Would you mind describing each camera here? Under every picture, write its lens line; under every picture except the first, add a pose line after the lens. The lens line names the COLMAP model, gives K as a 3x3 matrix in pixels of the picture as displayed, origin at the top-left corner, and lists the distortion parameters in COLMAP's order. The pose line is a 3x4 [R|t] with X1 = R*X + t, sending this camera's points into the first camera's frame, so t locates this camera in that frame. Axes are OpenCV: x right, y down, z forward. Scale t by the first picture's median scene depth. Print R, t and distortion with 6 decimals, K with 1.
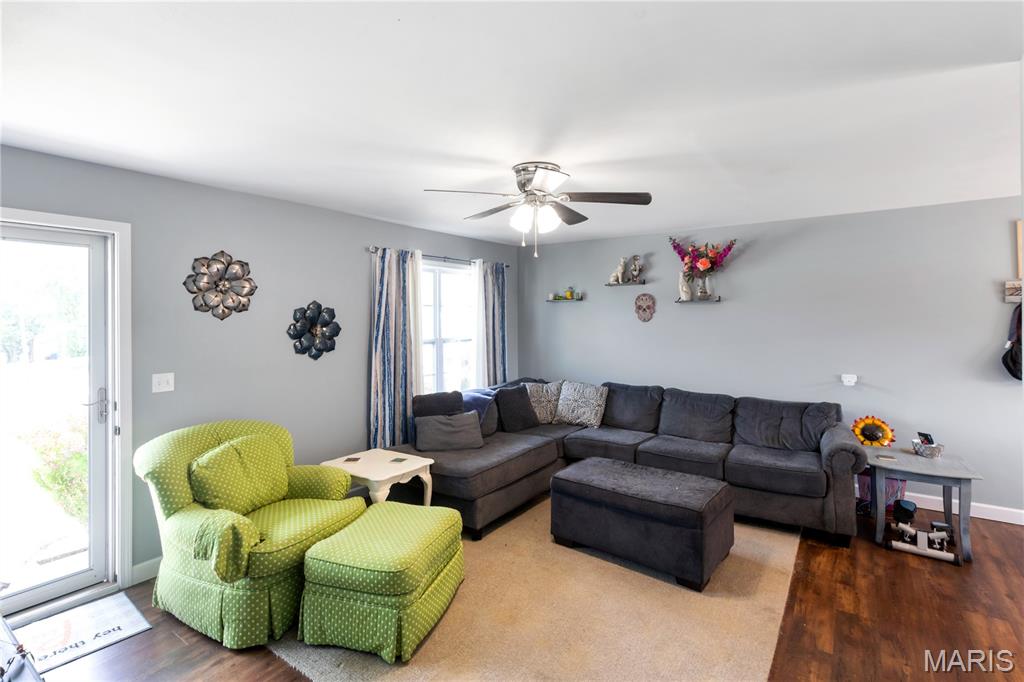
lens RADIAL K [[471.1, 0, 510.3], [0, 471.1, 312.3], [0, 0, 1]] dist [-0.001192, -0.000086]
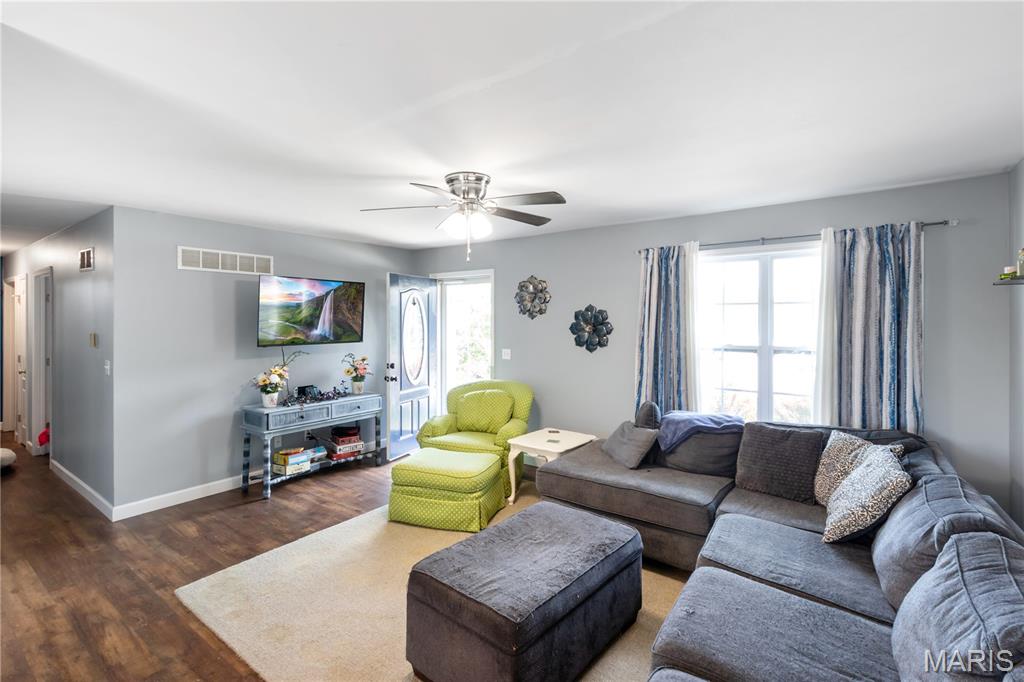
lens RADIAL K [[471.1, 0, 513.7], [0, 471.1, 332.9], [0, 0, 1]] dist [-0.001192, -0.000086]
pose [[-0.001932, 0.012701, -0.999917, 0.824679], [-0.004586, 0.999909, 0.012710, 0.035411], [0.999988, 0.004610, -0.001874, 0.799310]]
